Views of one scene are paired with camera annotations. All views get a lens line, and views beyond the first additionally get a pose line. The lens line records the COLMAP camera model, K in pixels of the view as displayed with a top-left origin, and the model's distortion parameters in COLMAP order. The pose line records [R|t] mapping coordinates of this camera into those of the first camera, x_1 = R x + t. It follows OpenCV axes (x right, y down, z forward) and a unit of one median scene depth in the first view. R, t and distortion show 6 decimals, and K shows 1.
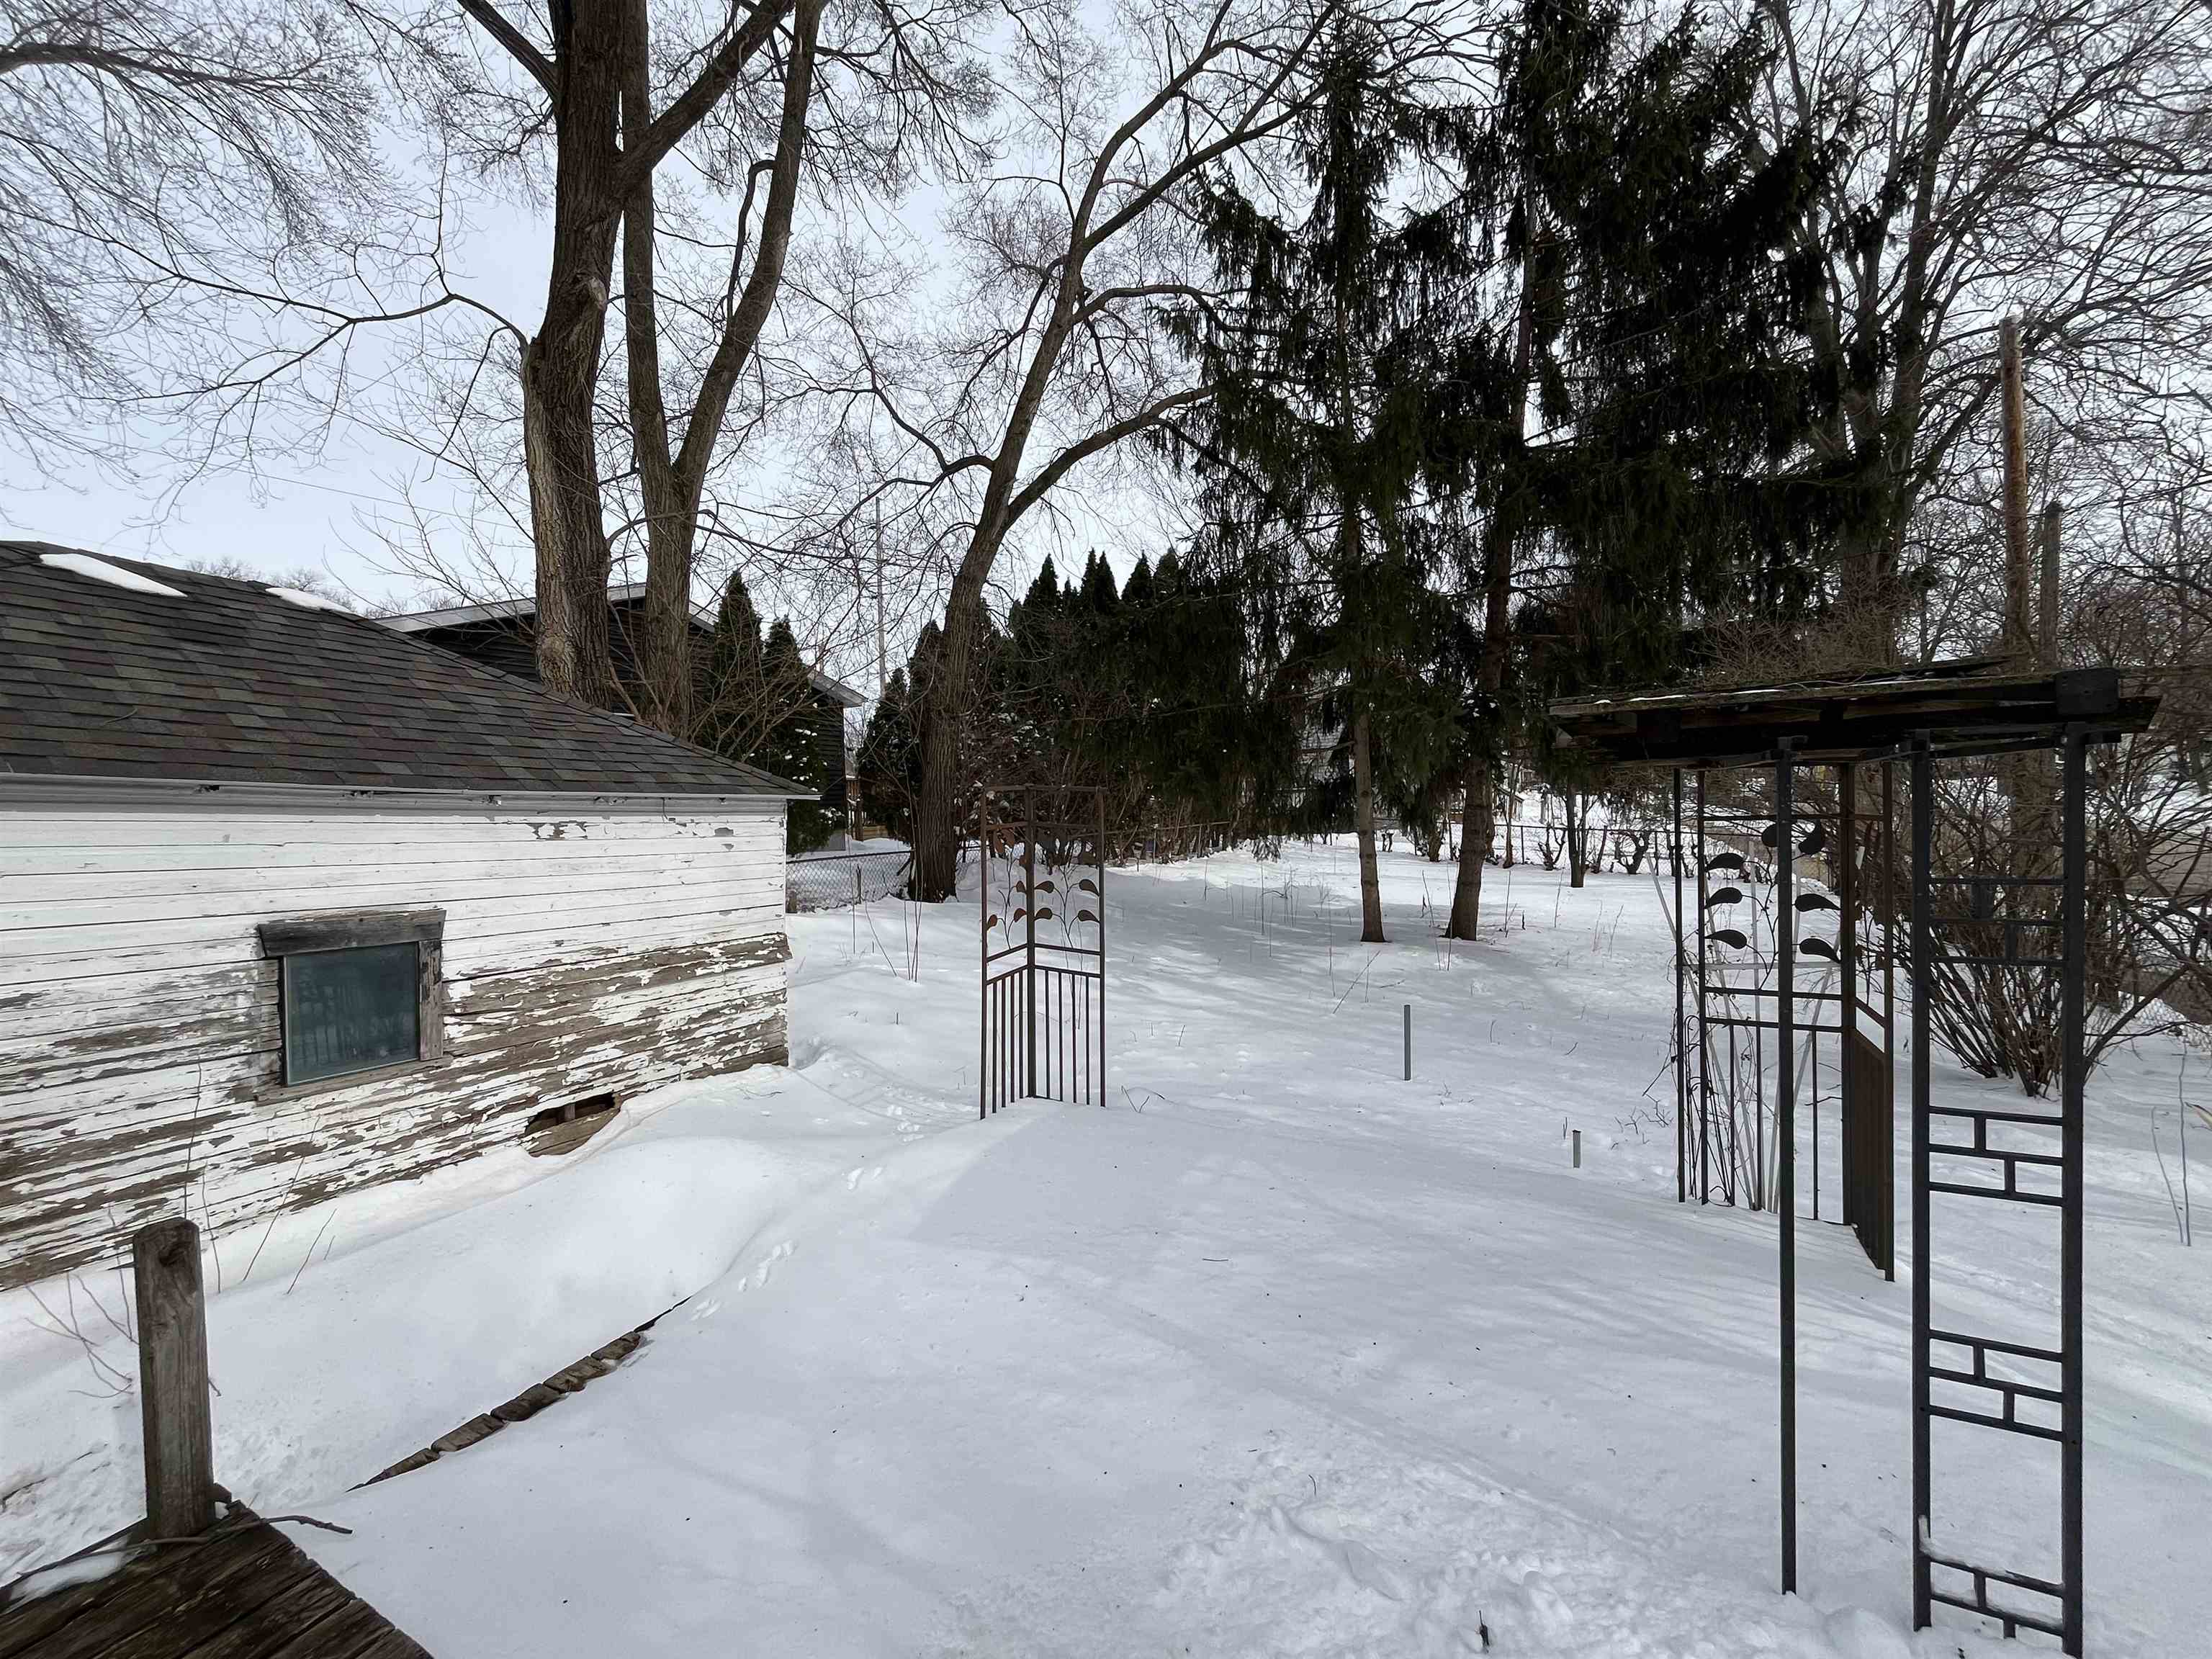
lens RADIAL K [[895.2, 0, 1100.5], [0, 895.2, 829.3], [0, 0, 1]] dist [-0.004119, -0.000108]
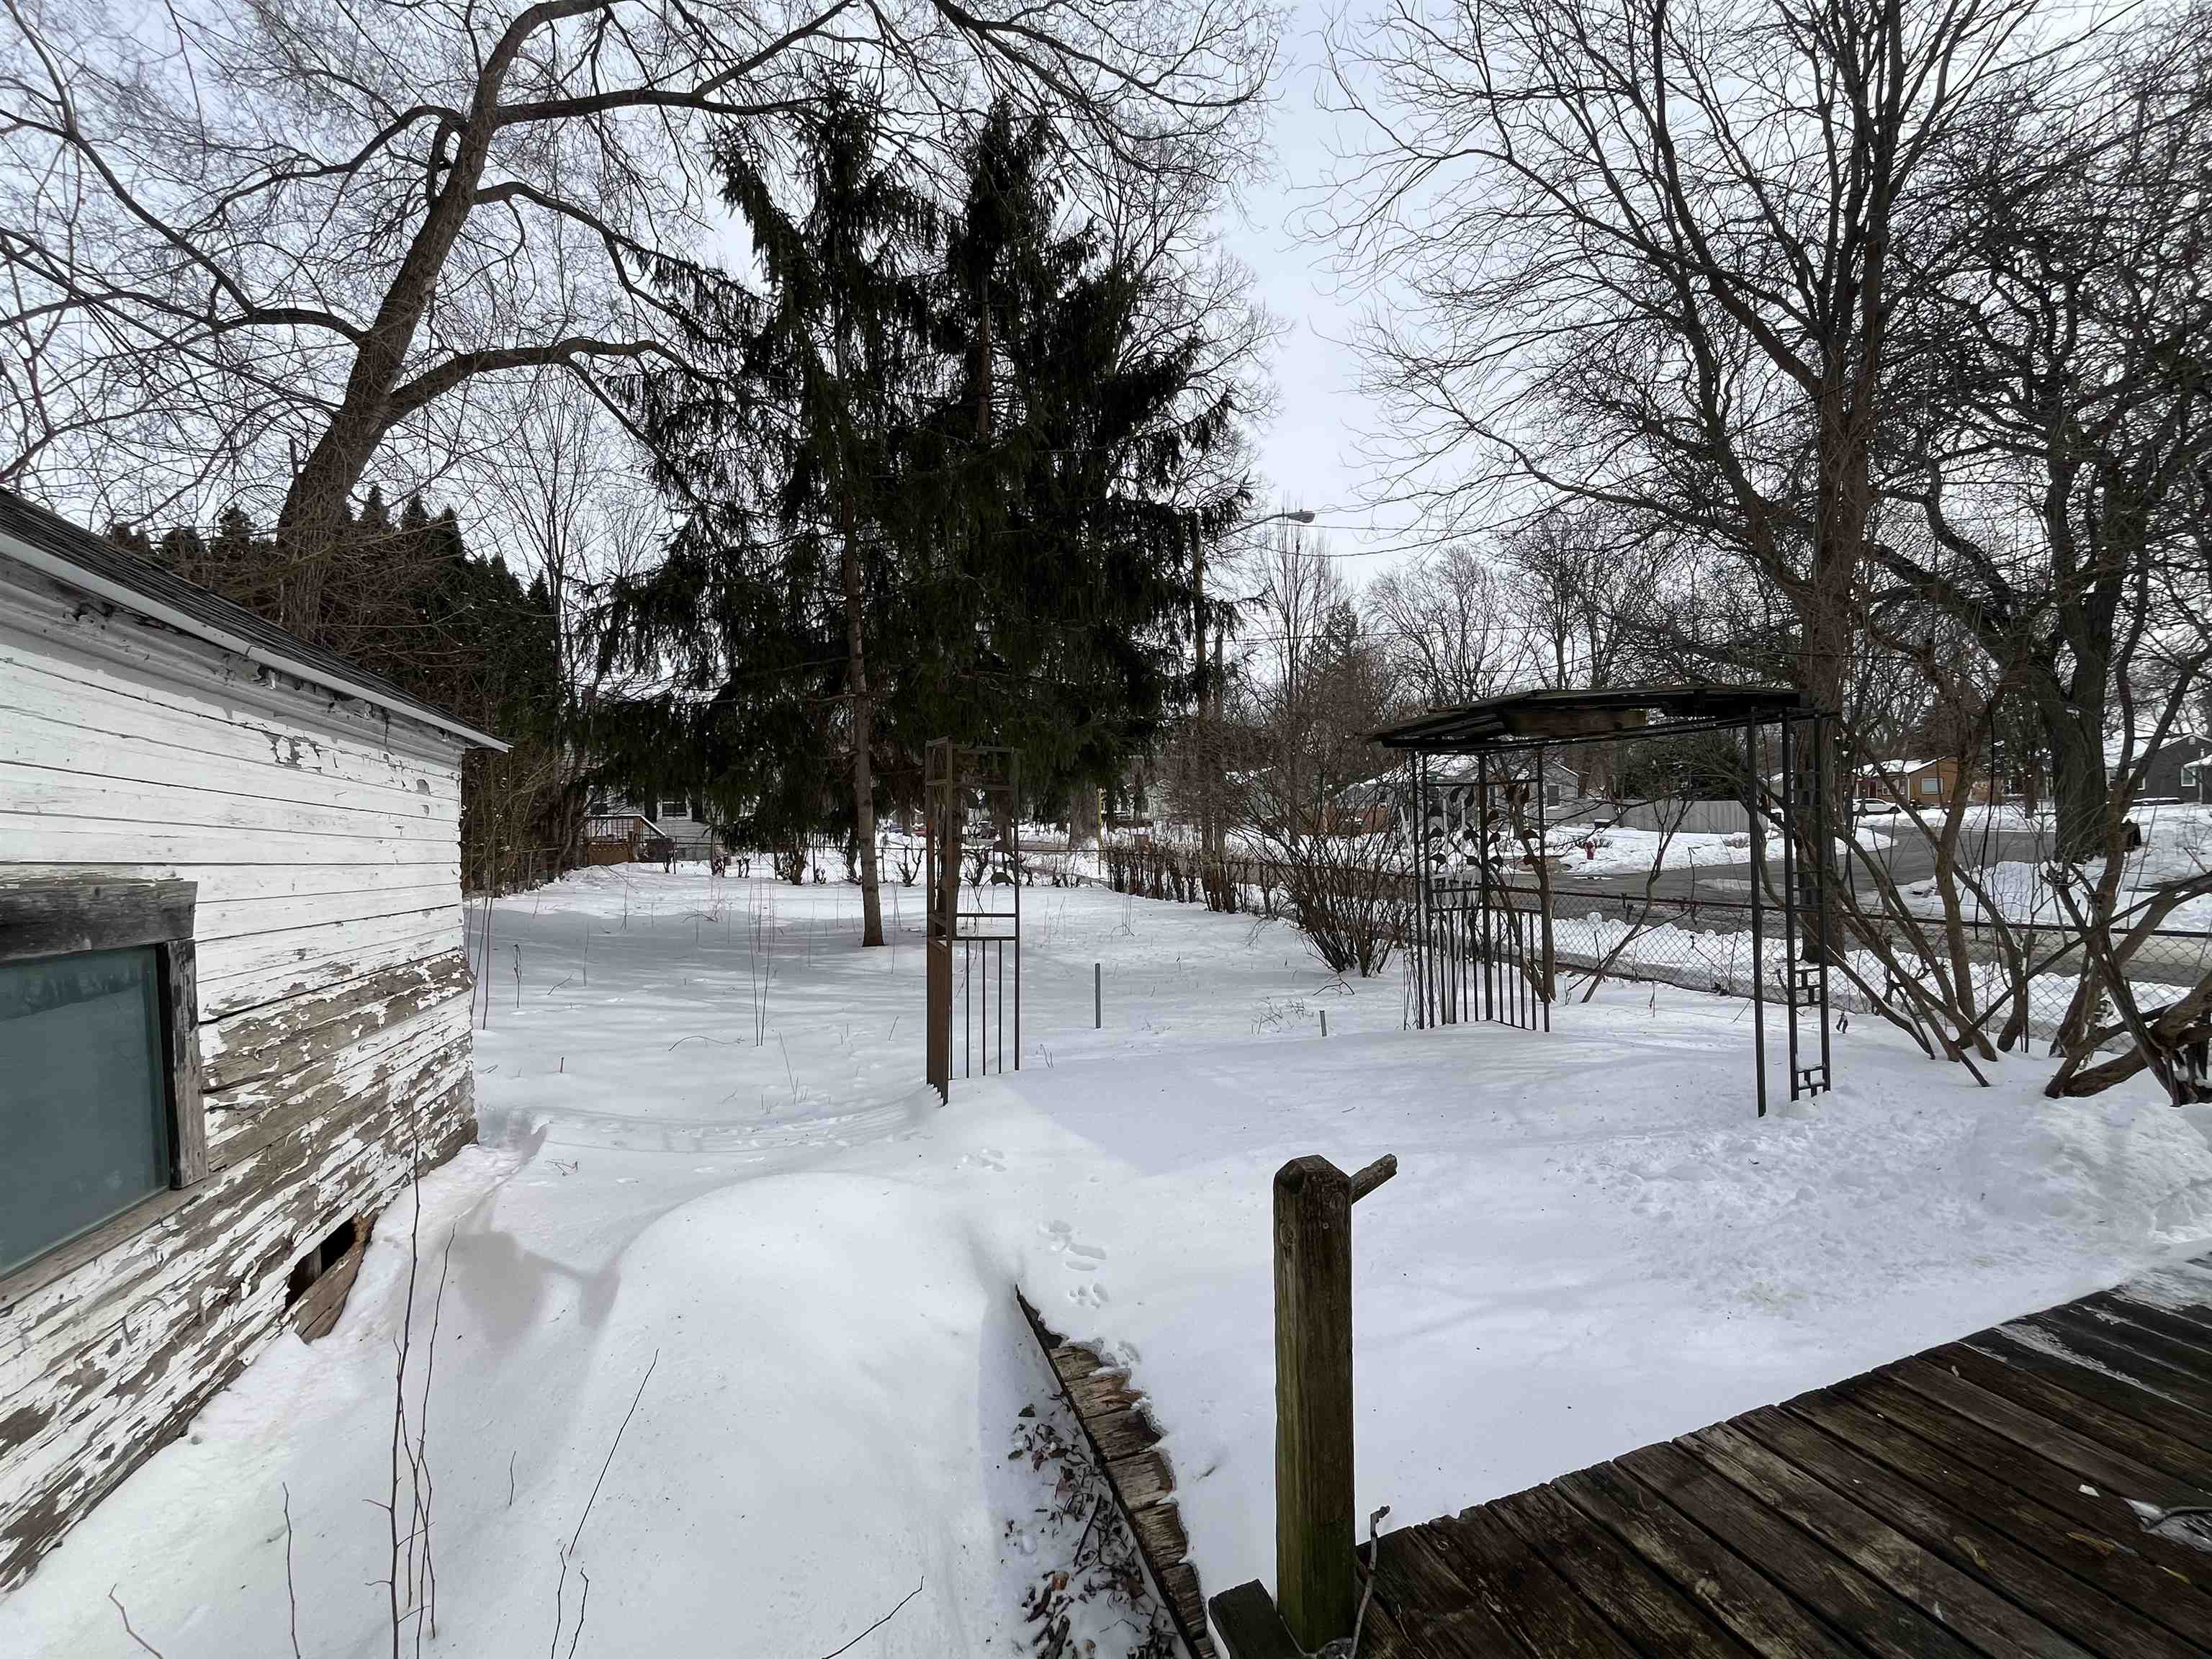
lens RADIAL K [[895.2, 0, 1100.5], [0, 895.2, 829.3], [0, 0, 1]] dist [-0.004119, -0.000108]
pose [[0.677284, 0.009141, 0.735665, -0.703051], [0.024697, 0.999077, -0.035151, 0.084853], [-0.735307, 0.041975, 0.676433, 0.268427]]
